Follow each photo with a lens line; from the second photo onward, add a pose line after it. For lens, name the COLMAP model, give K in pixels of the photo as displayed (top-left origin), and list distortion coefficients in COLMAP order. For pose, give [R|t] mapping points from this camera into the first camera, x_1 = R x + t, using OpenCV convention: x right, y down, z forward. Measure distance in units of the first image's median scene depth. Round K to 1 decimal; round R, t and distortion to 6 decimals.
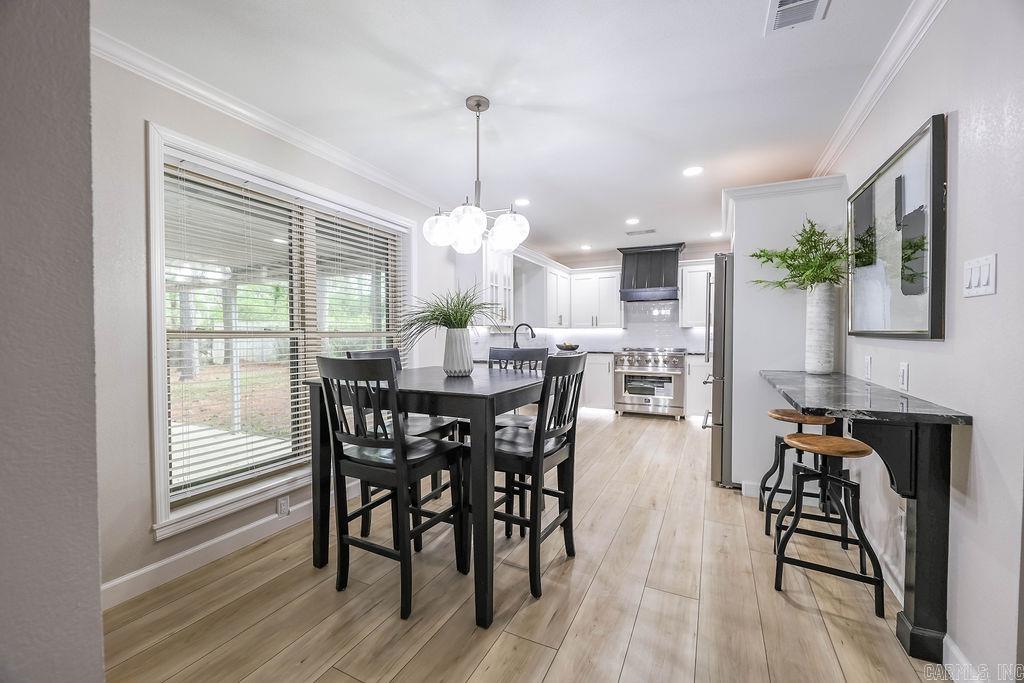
lens RADIAL K [[412.2, 0, 512.0], [0, 412.2, 342.0], [0, 0, 1]] dist [-0.000576, -0.003079]
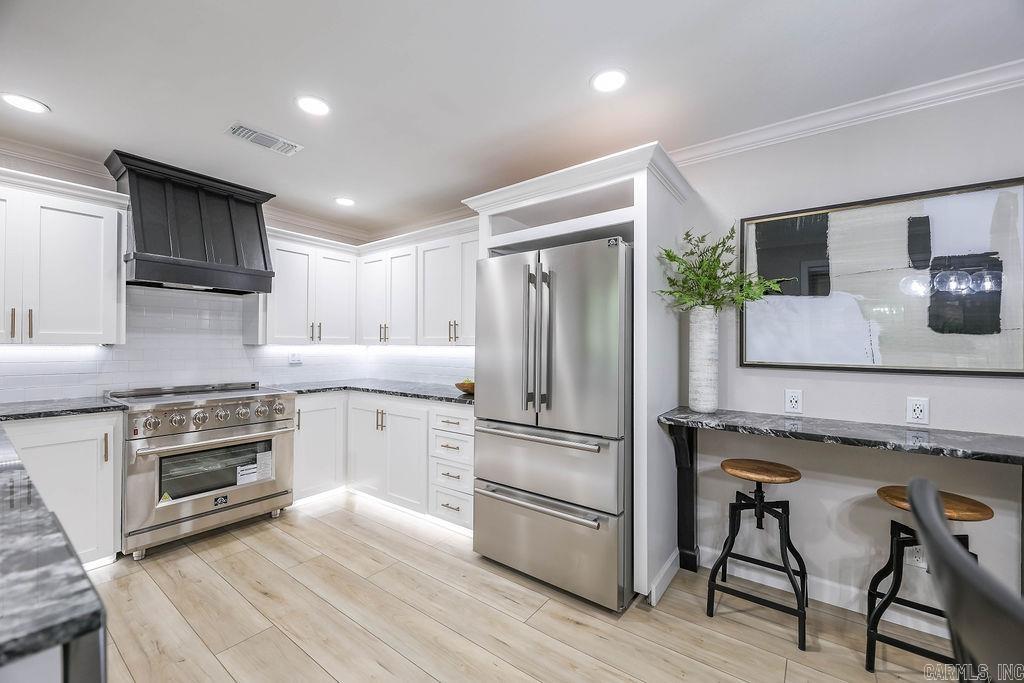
lens RADIAL K [[412.2, 0, 516.3], [0, 412.2, 343.2], [0, 0, 1]] dist [-0.000576, -0.003079]
pose [[0.178339, 0.012376, 0.983891, -0.079856], [0.012272, 0.999815, -0.014801, -0.027394], [-0.983893, 0.014714, 0.178154, 0.598657]]
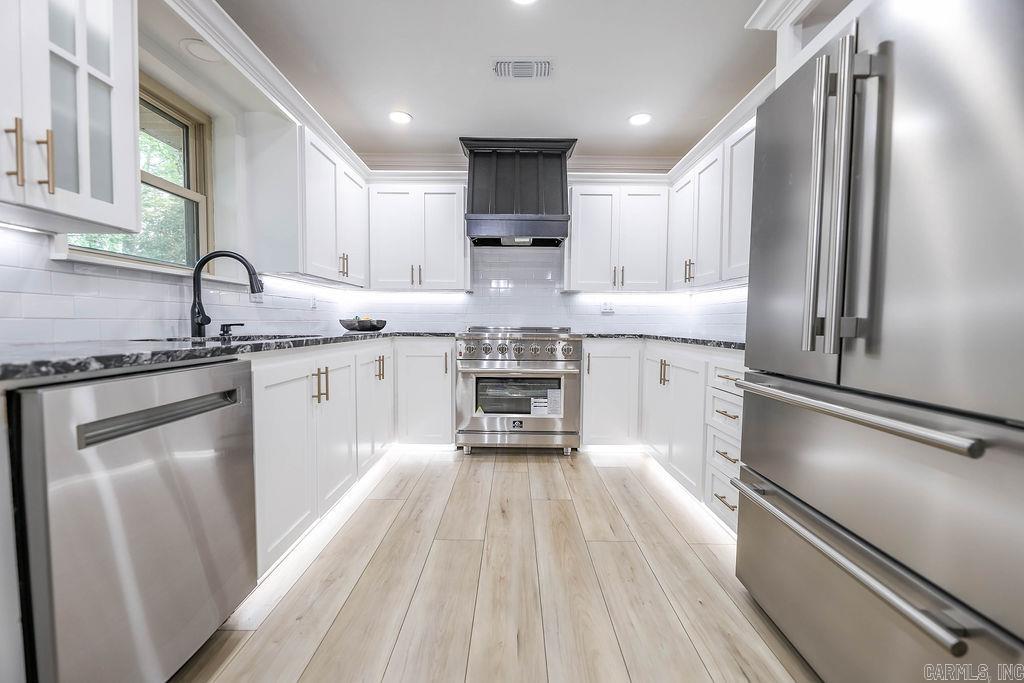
lens RADIAL K [[412.2, 0, 512.2], [0, 412.2, 341.0], [0, 0, 1]] dist [-0.000576, -0.003079]
pose [[0.899779, -0.006184, 0.436302, 0.092797], [-0.005216, 0.999676, 0.024927, 0.022254], [-0.436315, -0.024704, 0.899455, 0.542701]]
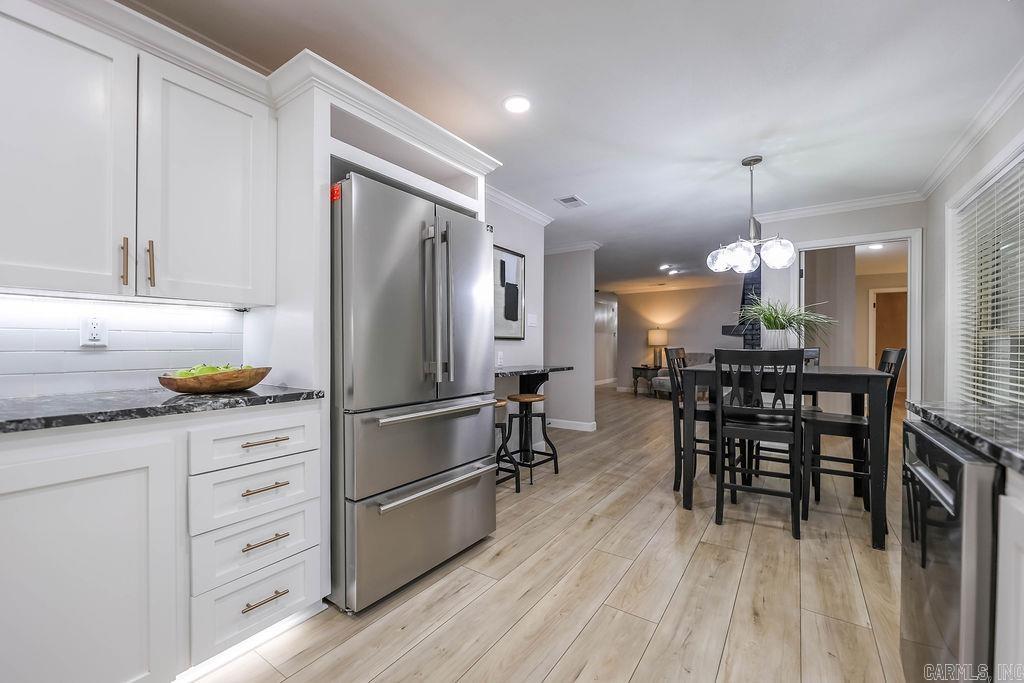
lens RADIAL K [[412.2, 0, 507.2], [0, 412.2, 345.7], [0, 0, 1]] dist [-0.000576, -0.003079]
pose [[-0.988409, 0.002472, 0.151793, 0.202656], [0.005198, 0.999832, 0.017564, -0.005408], [-0.151724, 0.018149, -0.988256, 1.001277]]
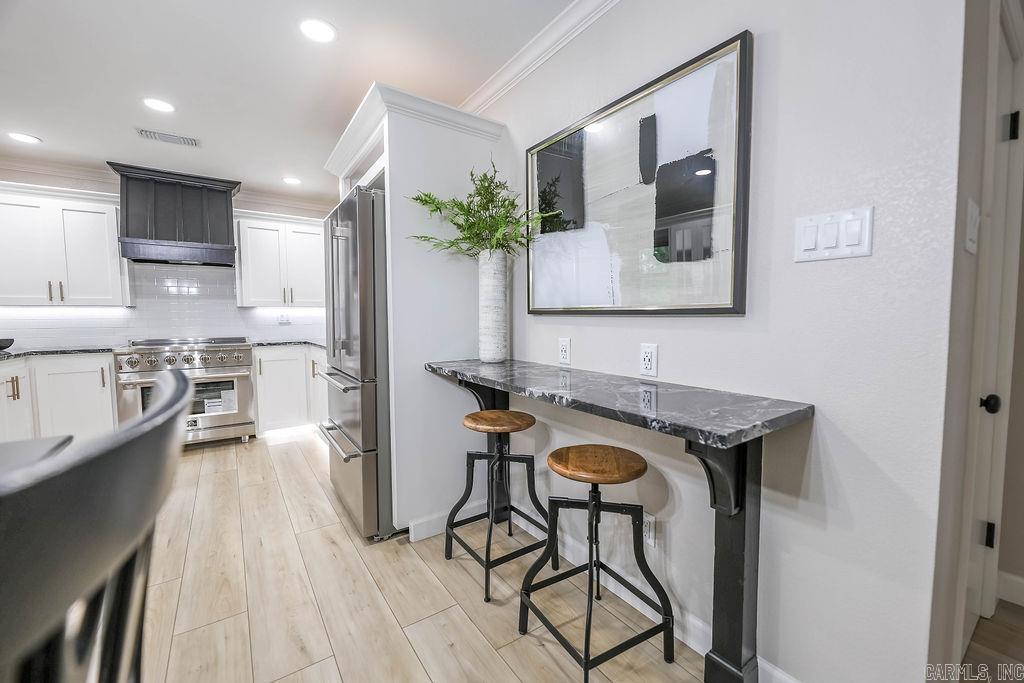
lens RADIAL K [[412.2, 0, 519.3], [0, 412.2, 343.1], [0, 0, 1]] dist [-0.000576, -0.003079]
pose [[0.477491, -0.053540, 0.877004, 0.026030], [0.020690, 0.998550, 0.049695, 0.000315], [-0.878393, -0.005583, 0.477906, 0.274960]]
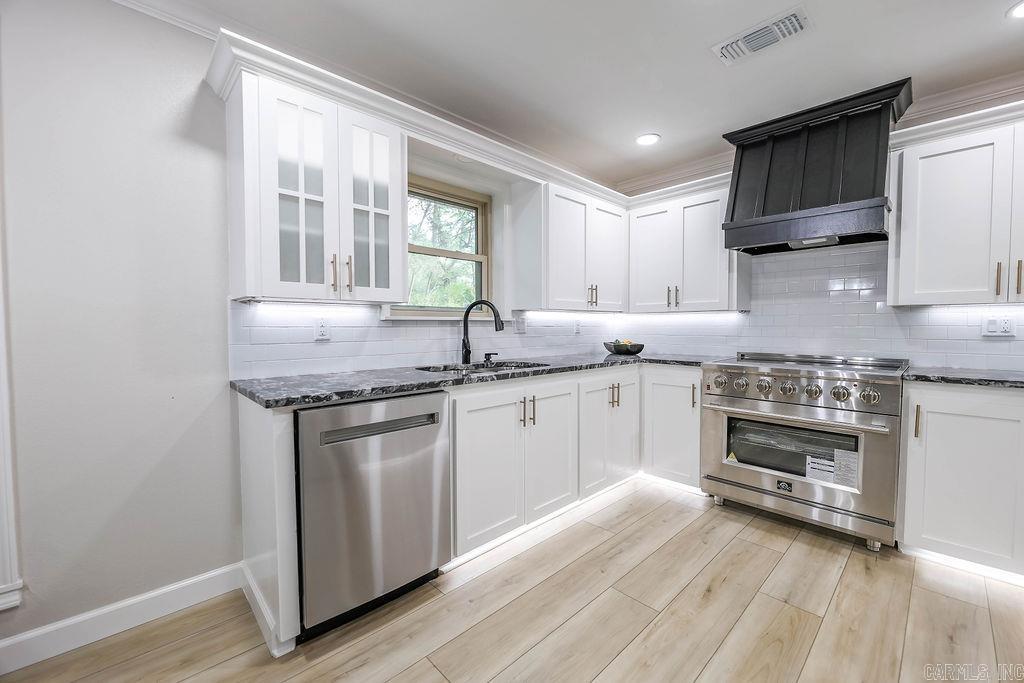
lens RADIAL K [[412.2, 0, 508.4], [0, 412.2, 341.0], [0, 0, 1]] dist [-0.000576, -0.003079]
pose [[0.935545, 0.016605, -0.352818, 0.220215], [-0.009770, 0.999729, 0.021145, -0.007805], [0.353073, -0.016335, 0.935453, 0.539221]]
